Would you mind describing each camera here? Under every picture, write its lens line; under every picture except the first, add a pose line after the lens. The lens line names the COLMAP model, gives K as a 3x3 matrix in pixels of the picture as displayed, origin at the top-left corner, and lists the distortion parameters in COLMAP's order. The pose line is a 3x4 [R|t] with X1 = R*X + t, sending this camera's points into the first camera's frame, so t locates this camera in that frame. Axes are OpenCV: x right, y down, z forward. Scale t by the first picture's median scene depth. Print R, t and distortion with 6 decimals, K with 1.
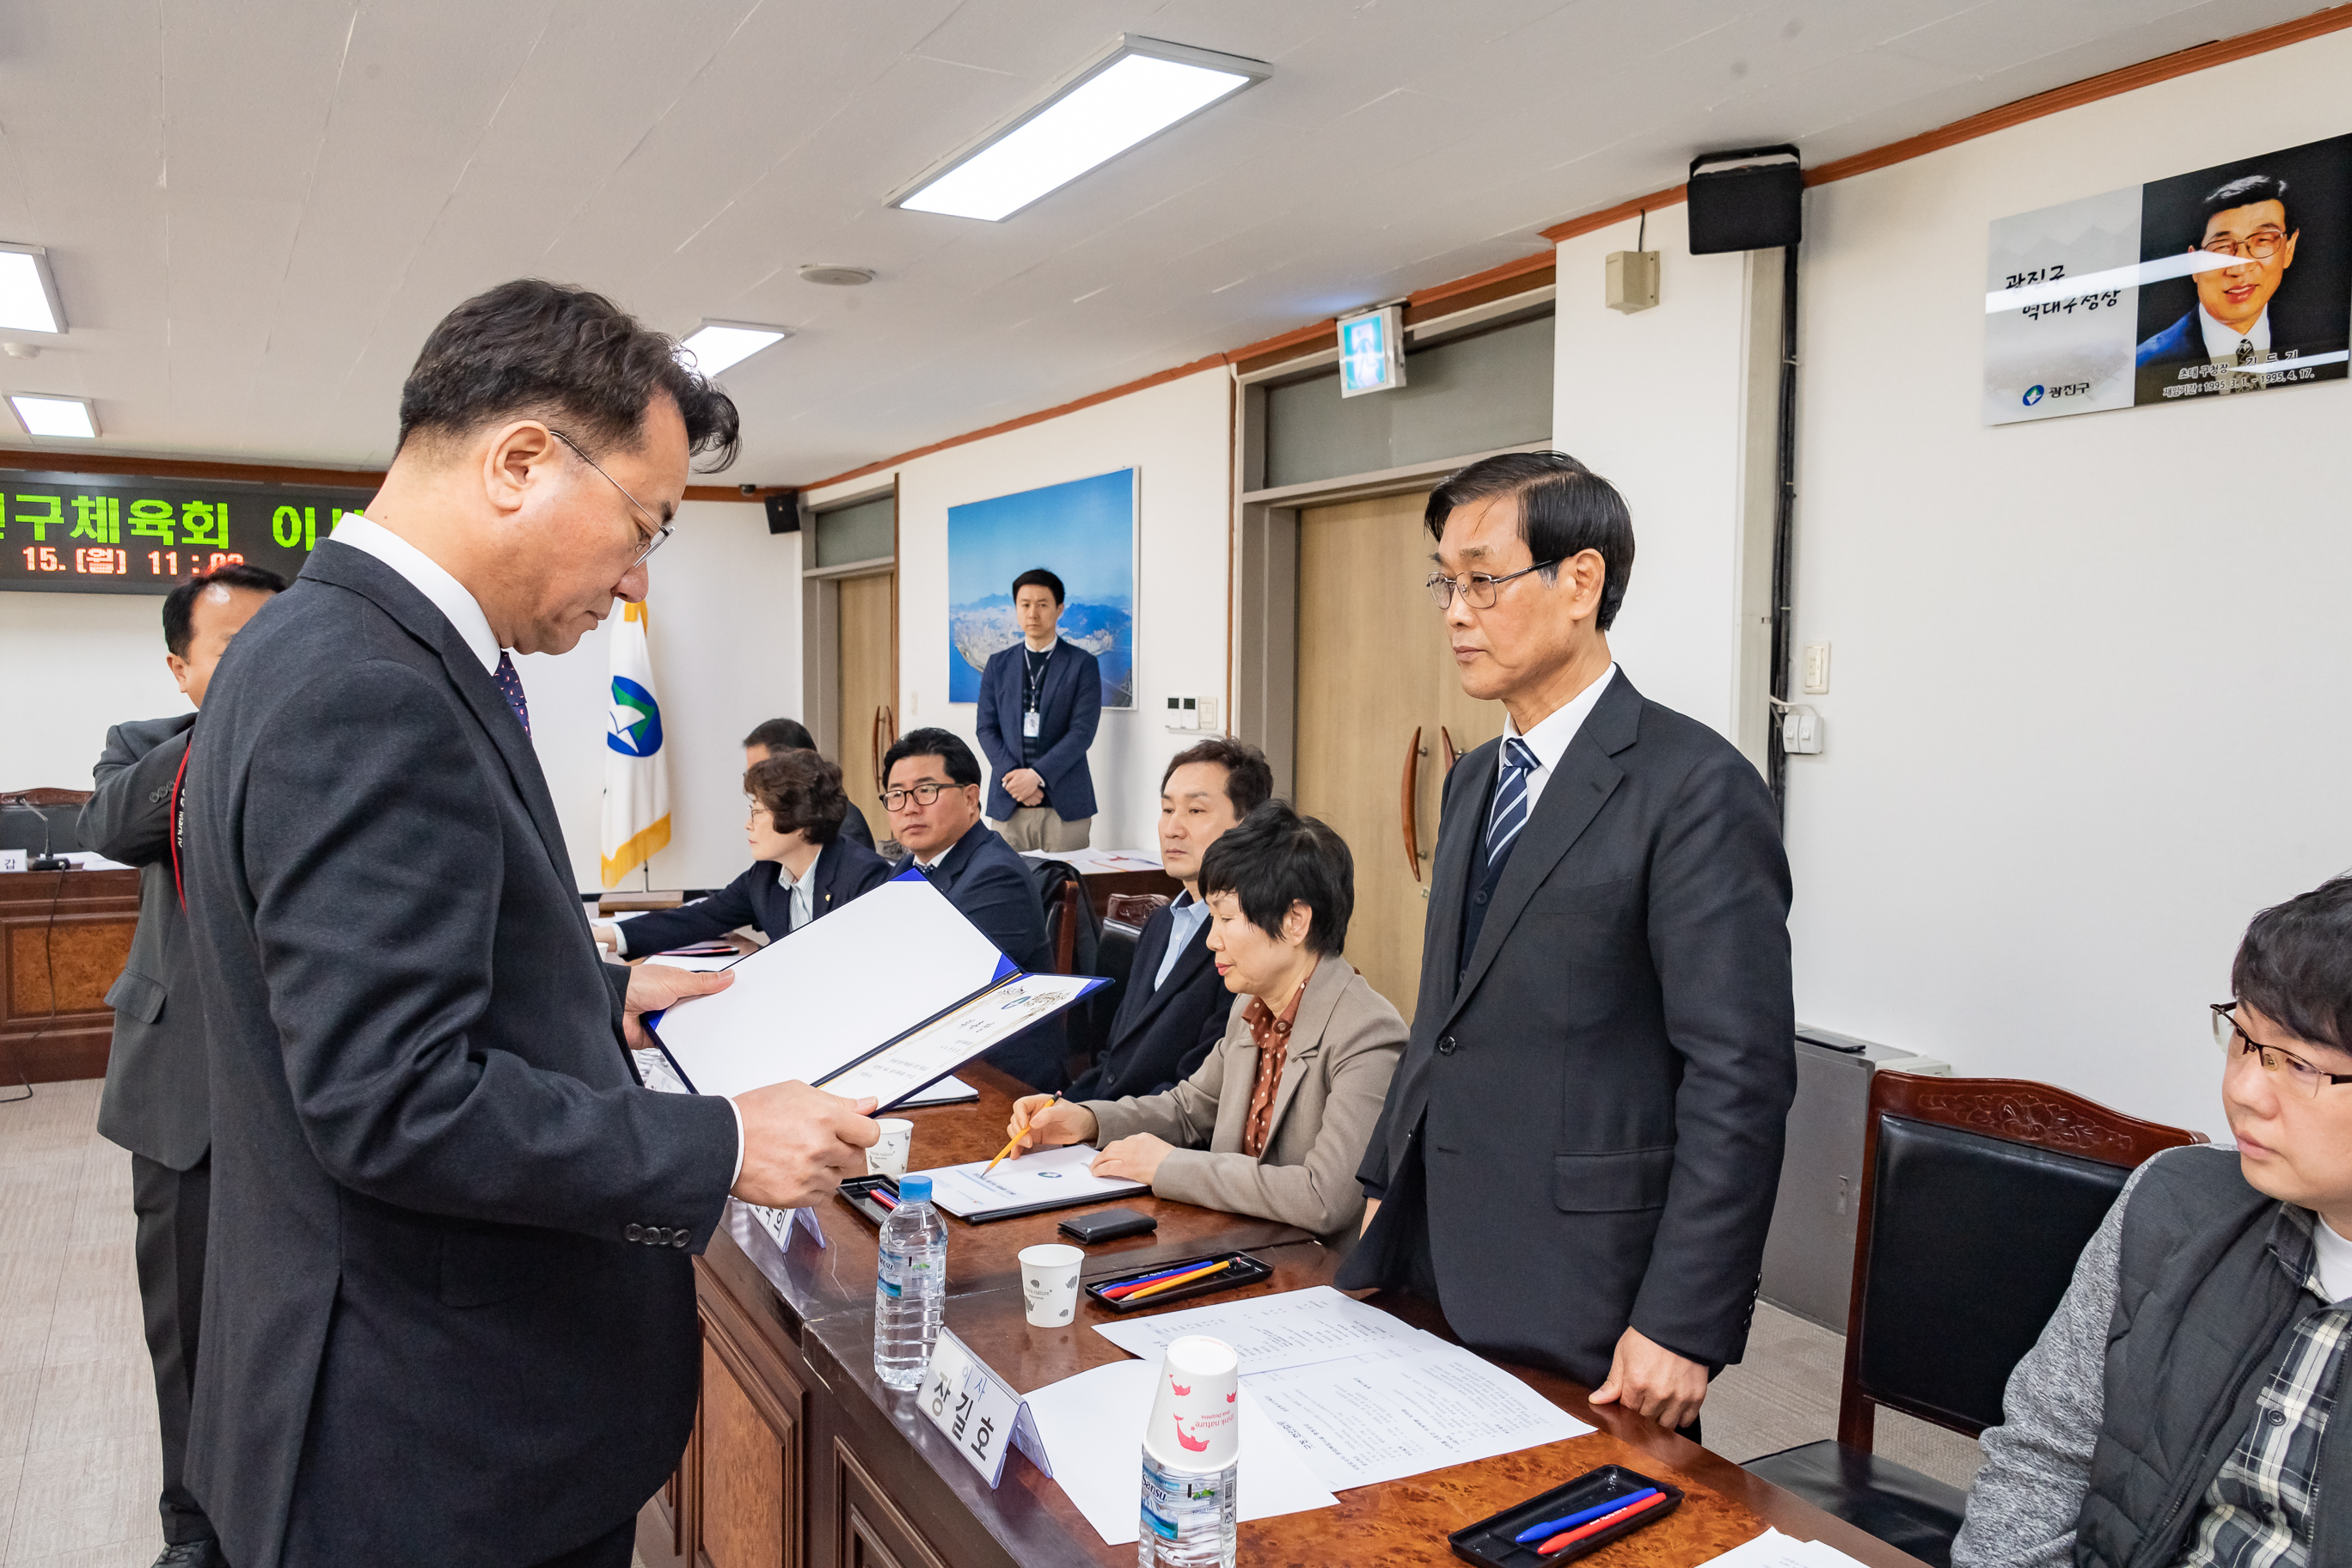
lens RADIAL K [[1803.5, 0, 1176.0], [0, 1803.5, 784.0], [0, 0, 1]] dist [0.010678, -0.004189]
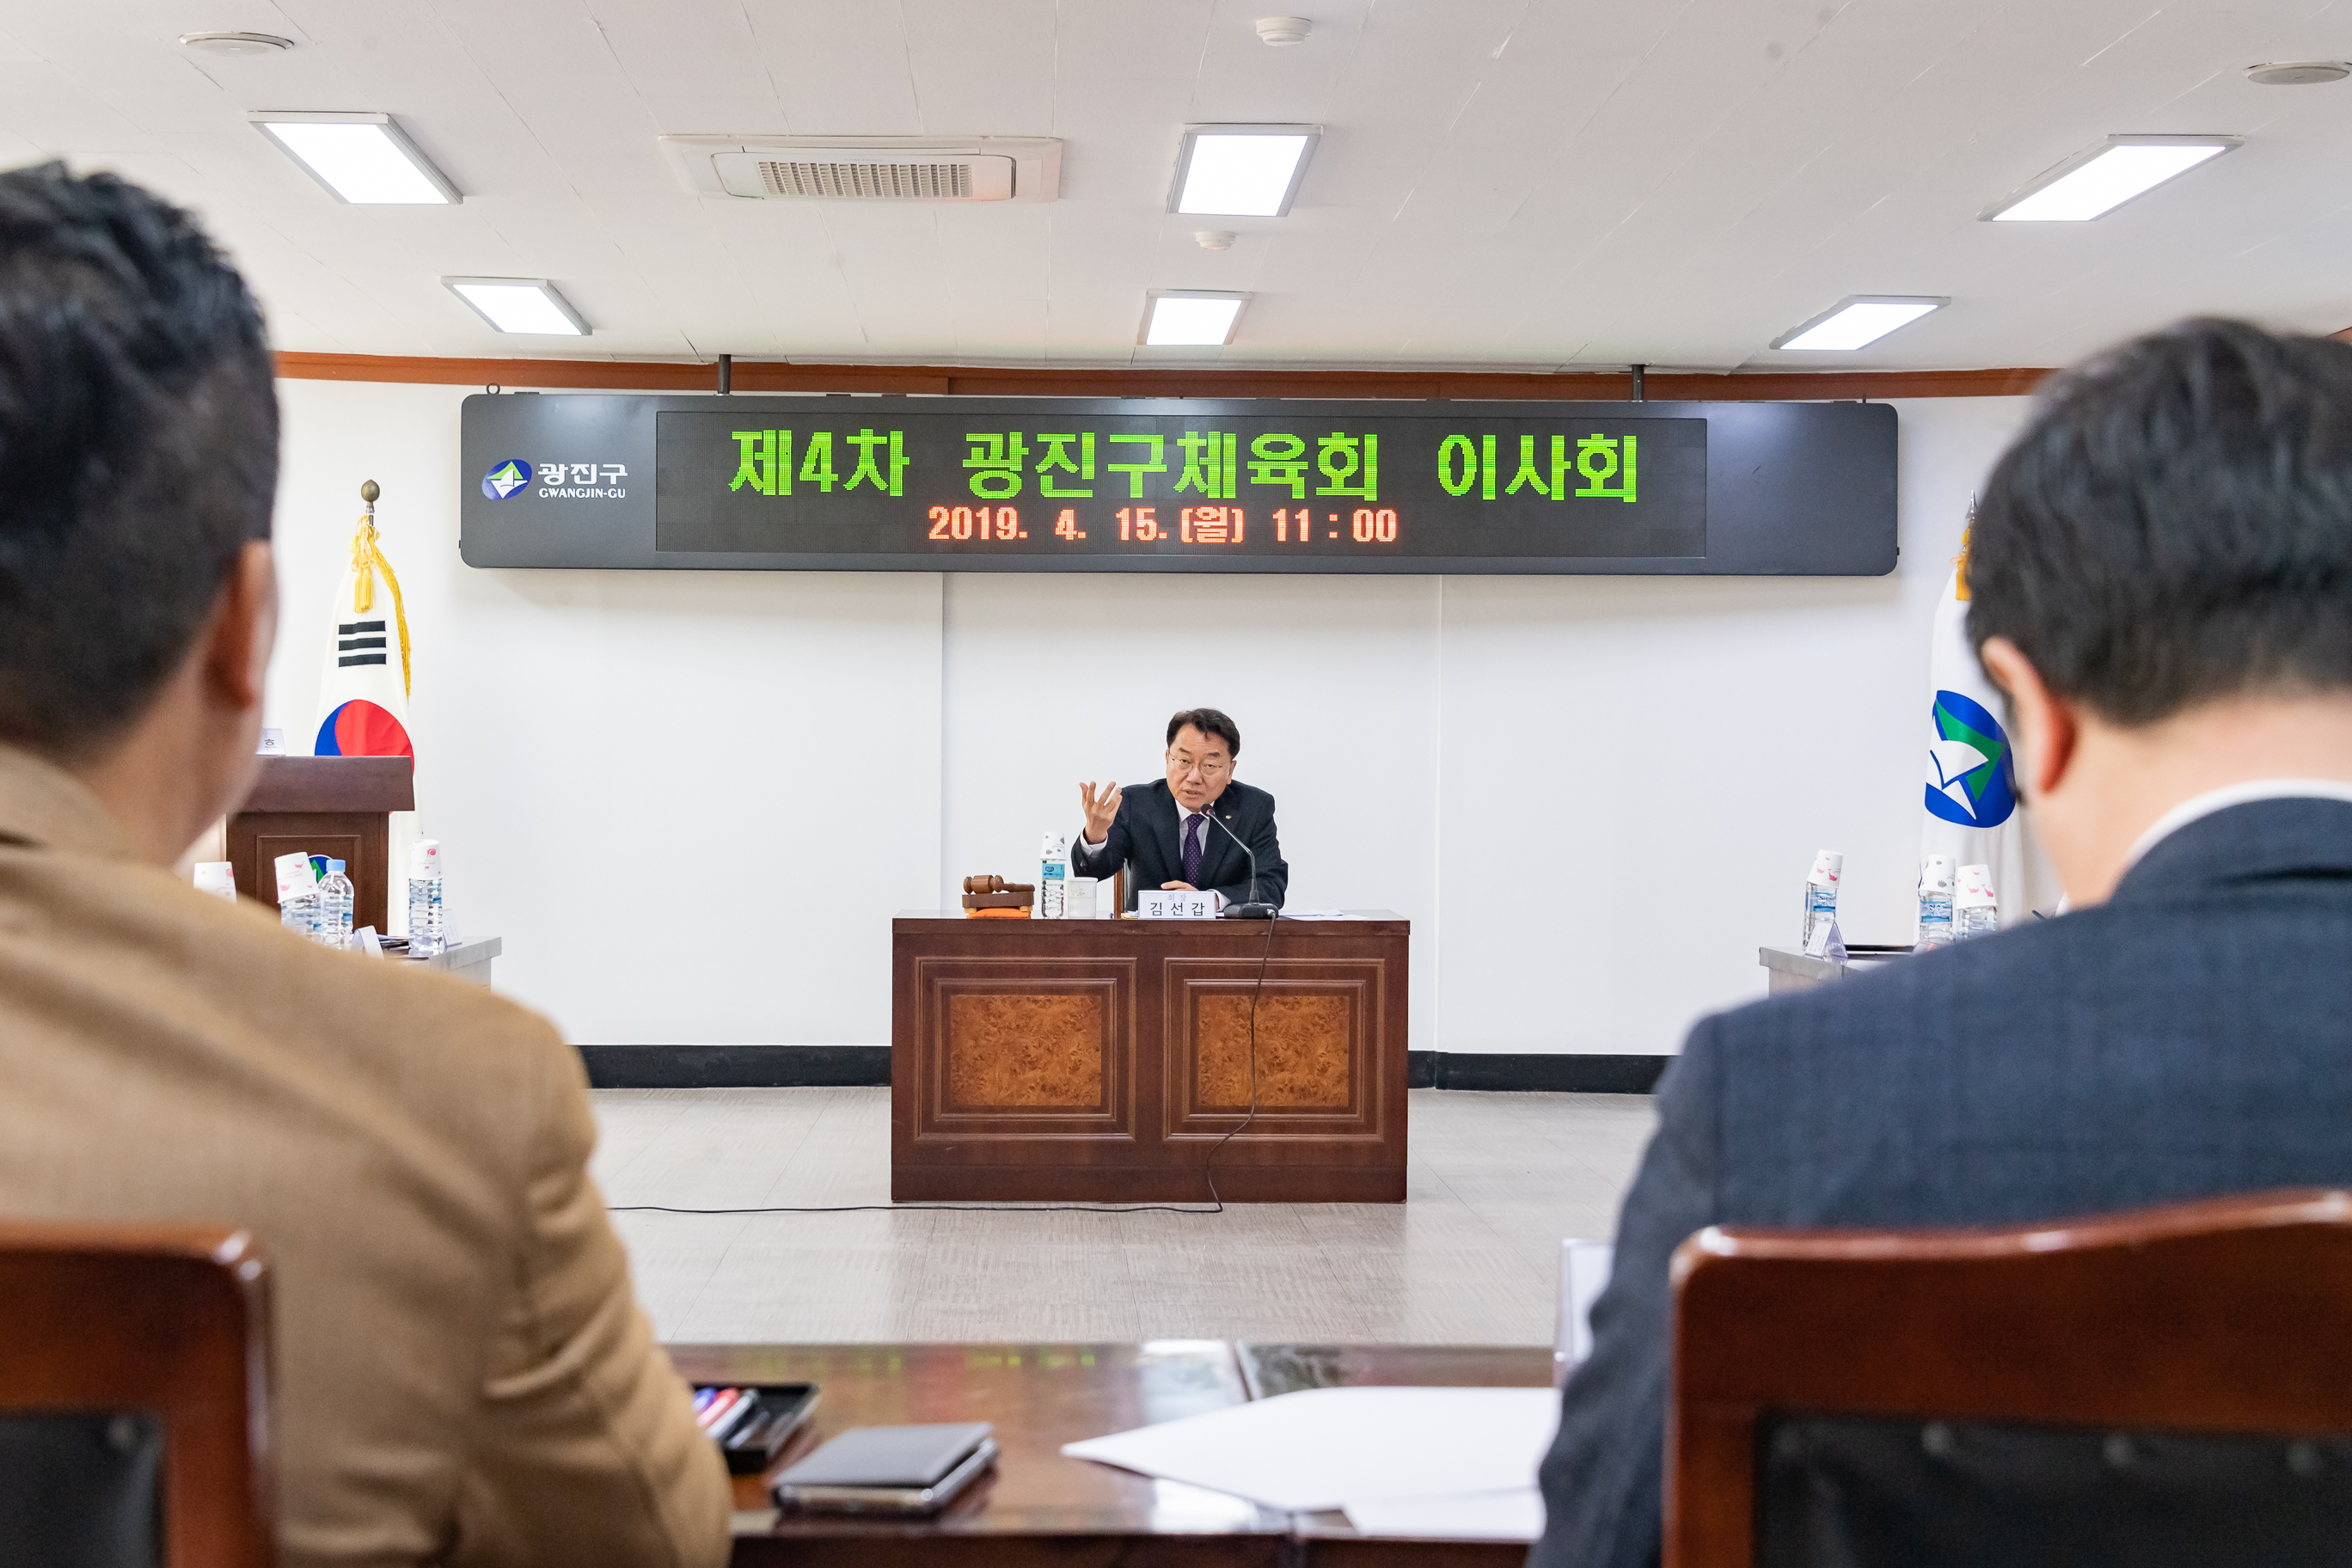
lens RADIAL K [[3972.2, 0, 1176.0], [0, 3972.2, 784.0], [0, 0, 1]] dist [0.004500, 0.024255]
pose [[0.890481, -0.001234, -0.455019, 0.071813], [-0.025268, 0.998319, -0.052156, 0.051264], [0.454319, 0.057942, 0.888953, -0.322546]]
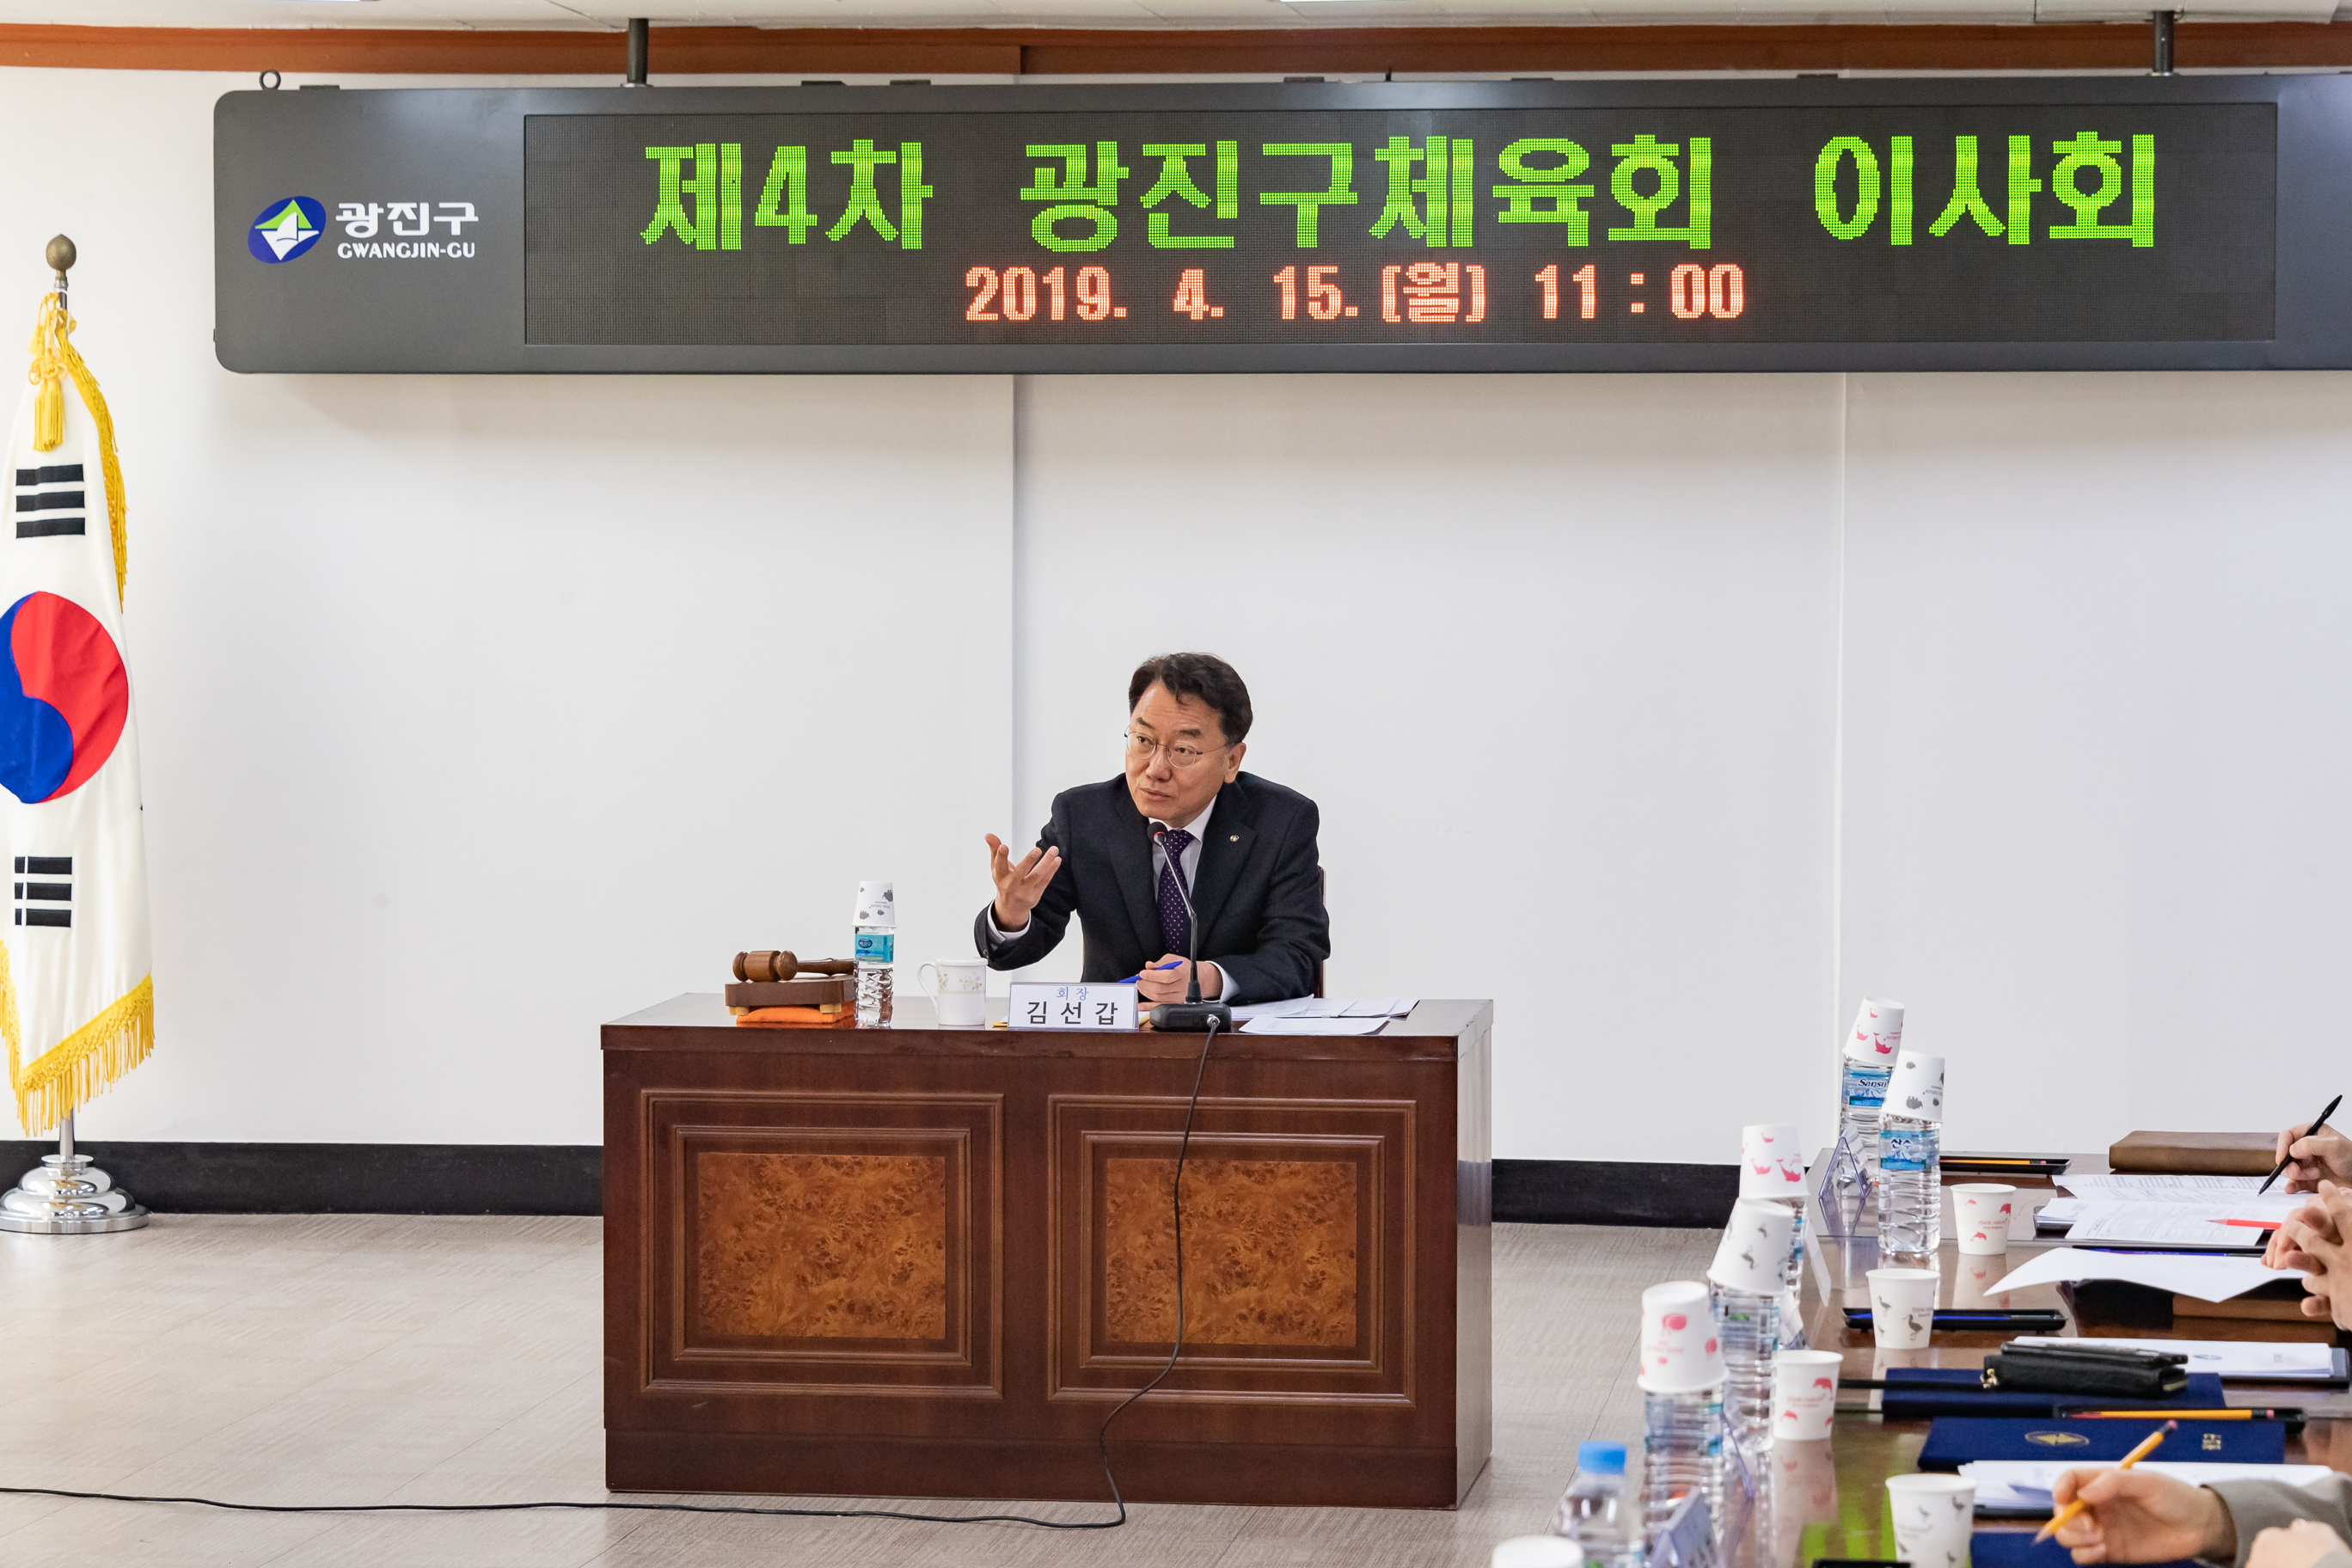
lens RADIAL K [[6424.1, 0, 1219.7], [0, 6424.1, 789.4], [0, 0, 1]] dist [-0.041007, 0.533141]
pose [[0.810805, 0.021433, -0.584924, 0.209858], [-0.030208, 0.999530, -0.005248, -0.002927], [0.584537, 0.021925, 0.811071, -0.191872]]
